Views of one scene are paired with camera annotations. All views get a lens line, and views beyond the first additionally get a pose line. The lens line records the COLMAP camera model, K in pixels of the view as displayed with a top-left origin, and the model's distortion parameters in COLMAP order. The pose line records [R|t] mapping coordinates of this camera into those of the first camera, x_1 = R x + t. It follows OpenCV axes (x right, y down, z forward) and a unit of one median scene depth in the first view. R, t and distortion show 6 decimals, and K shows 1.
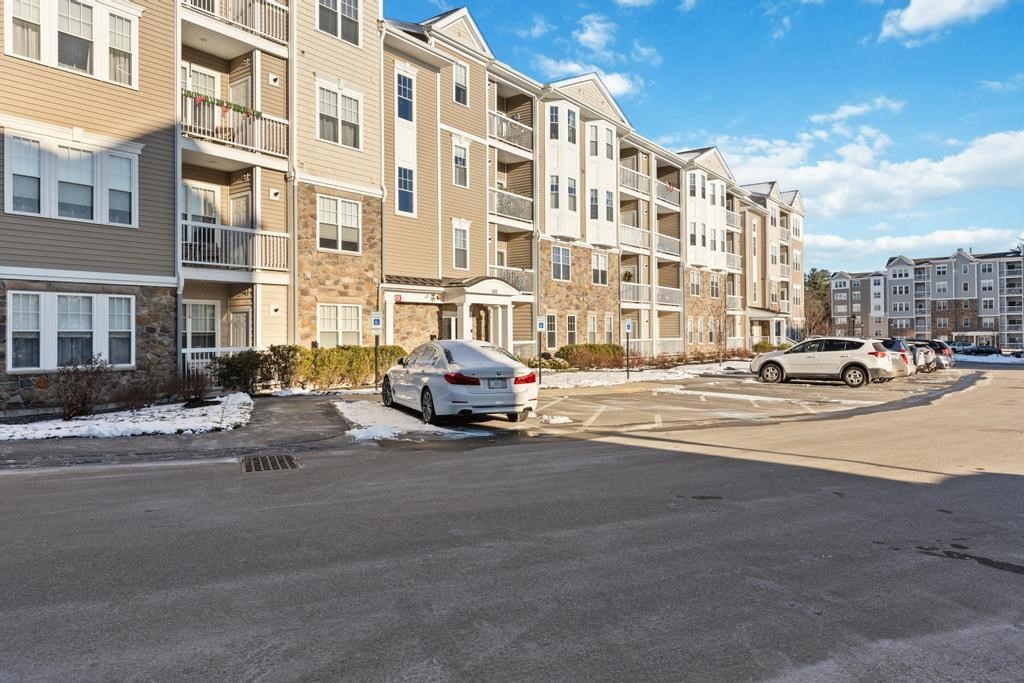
lens RADIAL K [[716.1, 0, 514.1], [0, 716.1, 332.0], [0, 0, 1]] dist [-0.012447, 0.001915]
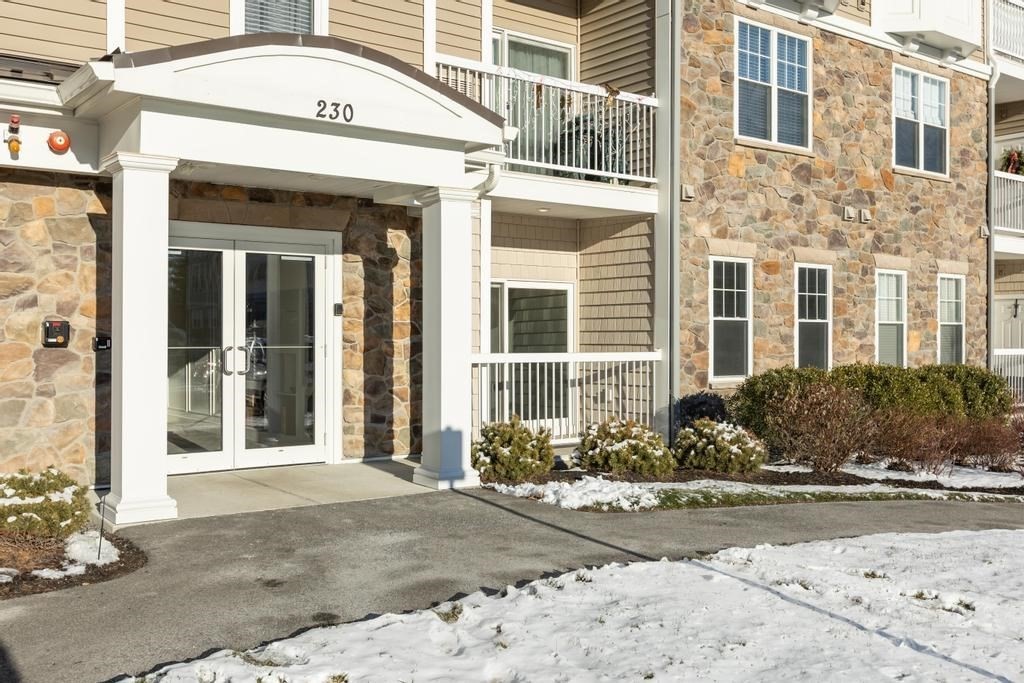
lens RADIAL K [[988.7, 0, 509.5], [0, 988.7, 337.2], [0, 0, 1]] dist [0.012335, 0.000000]
pose [[0.958573, 0.005915, -0.284786, 0.081761], [-0.005249, 0.999981, 0.003101, 0.005575], [0.284799, -0.001478, 0.958586, 0.614208]]
